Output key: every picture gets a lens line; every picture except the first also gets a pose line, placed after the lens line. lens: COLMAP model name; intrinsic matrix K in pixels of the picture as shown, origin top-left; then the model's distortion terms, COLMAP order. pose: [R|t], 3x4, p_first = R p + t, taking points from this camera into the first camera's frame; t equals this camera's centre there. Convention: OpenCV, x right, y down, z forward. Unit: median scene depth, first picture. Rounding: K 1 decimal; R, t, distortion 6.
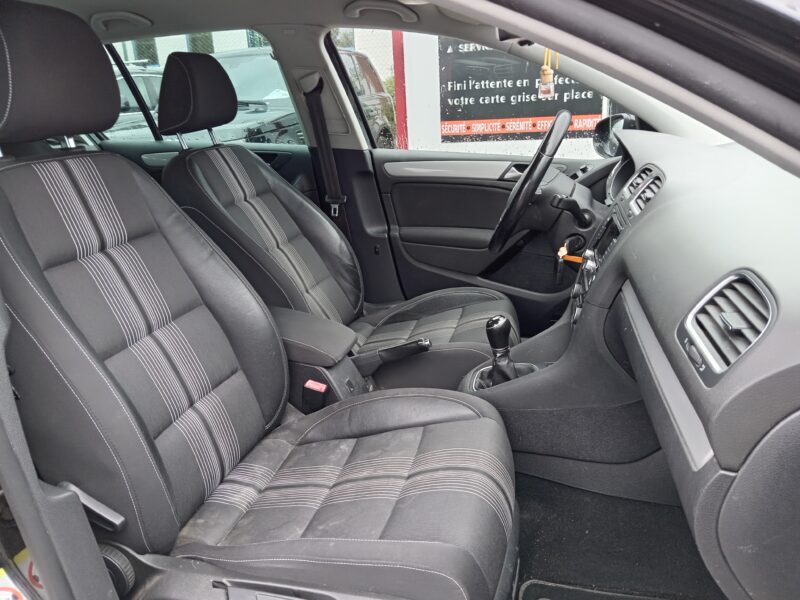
lens RADIAL K [[600.9, 0, 394.2], [0, 600.9, 299.7], [0, 0, 1]] dist [0.021317, -0.043186]
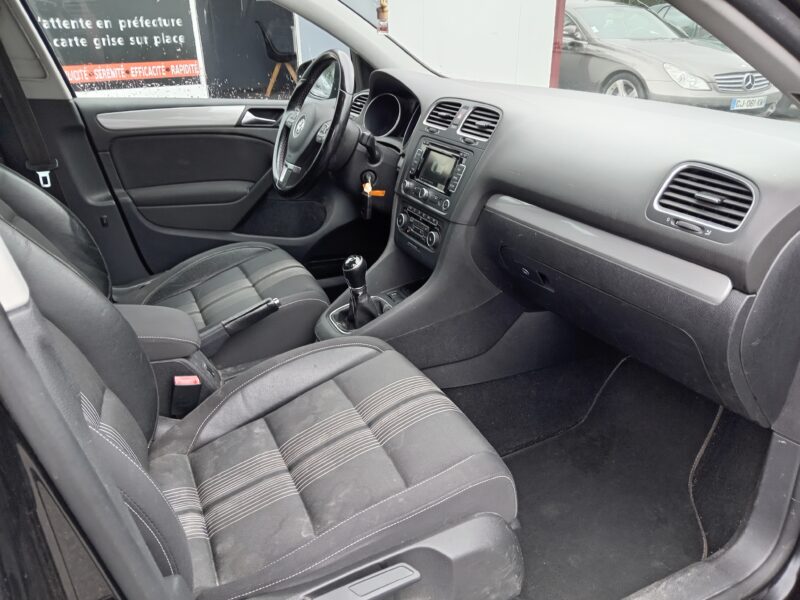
lens RADIAL K [[600.9, 0, 394.2], [0, 600.9, 299.7], [0, 0, 1]] dist [0.021317, -0.043186]
pose [[0.755670, -0.237137, 0.610515, -0.115677], [0.190012, 0.971438, 0.142139, -0.009098], [-0.626784, 0.008595, 0.779145, 0.045370]]
